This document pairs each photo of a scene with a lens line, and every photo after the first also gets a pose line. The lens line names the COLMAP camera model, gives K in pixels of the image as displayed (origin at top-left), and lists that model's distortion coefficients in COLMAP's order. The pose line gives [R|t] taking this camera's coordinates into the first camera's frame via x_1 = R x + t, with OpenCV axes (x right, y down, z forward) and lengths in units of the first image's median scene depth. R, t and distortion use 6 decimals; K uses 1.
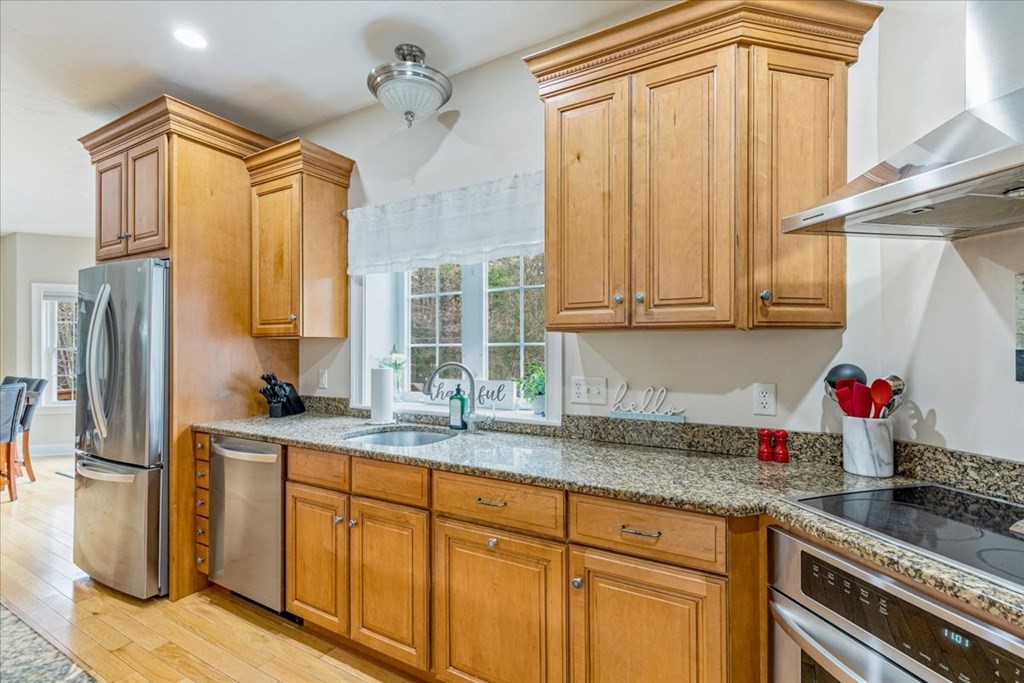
lens RADIAL K [[463.8, 0, 515.8], [0, 463.8, 351.3], [0, 0, 1]] dist [0.002662, 0.000902]
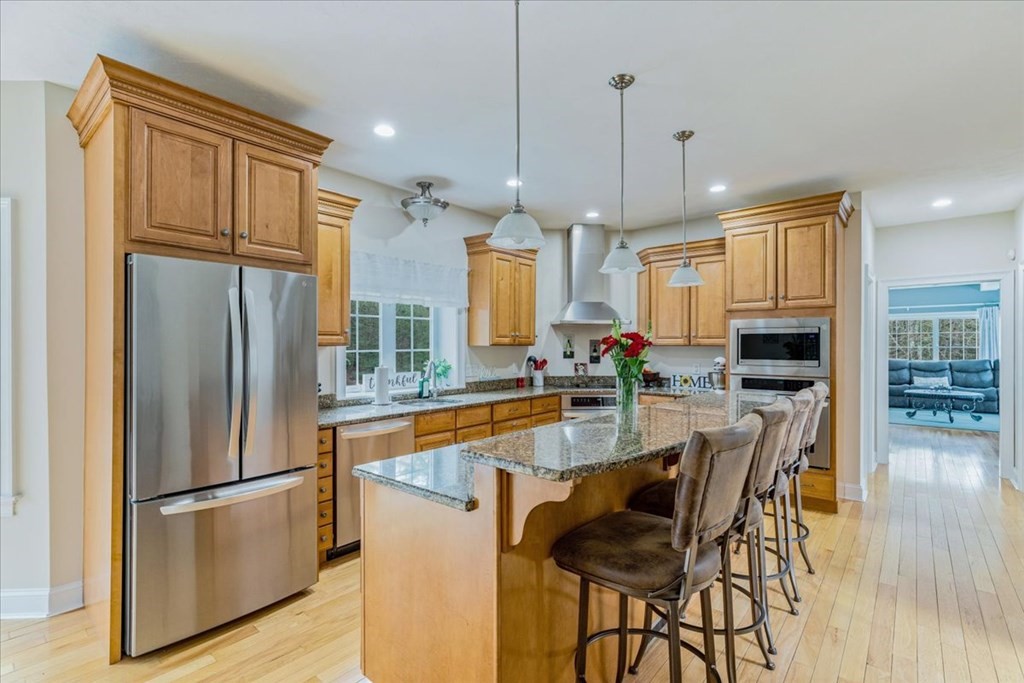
lens RADIAL K [[463.8, 0, 514.0], [0, 463.8, 341.9], [0, 0, 1]] dist [0.002662, 0.000902]
pose [[0.183317, 0.009999, 0.983003, -2.001324], [0.009748, 0.999881, -0.011988, -0.026587], [-0.983005, 0.011780, 0.183198, 0.371179]]
